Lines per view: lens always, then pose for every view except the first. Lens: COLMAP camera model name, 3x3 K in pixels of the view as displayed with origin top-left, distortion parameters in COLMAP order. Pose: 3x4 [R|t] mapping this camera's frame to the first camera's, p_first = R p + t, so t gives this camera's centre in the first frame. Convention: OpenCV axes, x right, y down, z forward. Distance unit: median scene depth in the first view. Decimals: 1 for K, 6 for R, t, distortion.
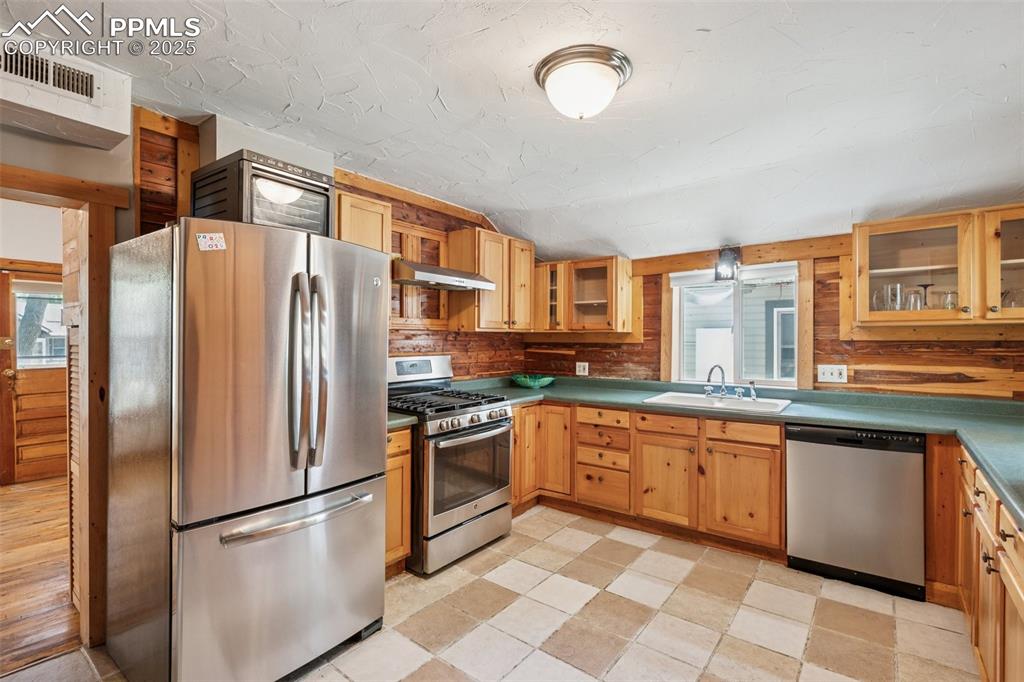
lens RADIAL K [[485.6, 0, 513.1], [0, 485.6, 338.4], [0, 0, 1]] dist [0.000858, 0.000990]
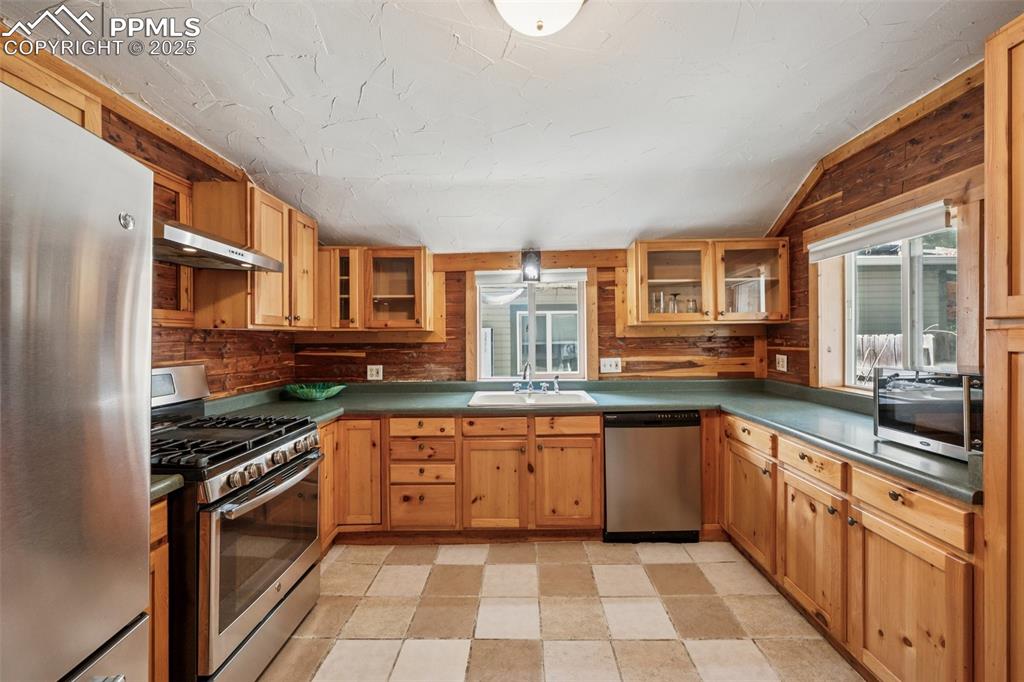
lens RADIAL K [[426.1, 0, 514.5], [0, 426.1, 337.7], [0, 0, 1]] dist [-0.000267, 0.000249]
pose [[0.798174, -0.008145, 0.602372, -0.159647], [0.009443, 0.999955, 0.001008, 0.001214], [-0.602353, 0.004883, 0.798215, 0.307090]]
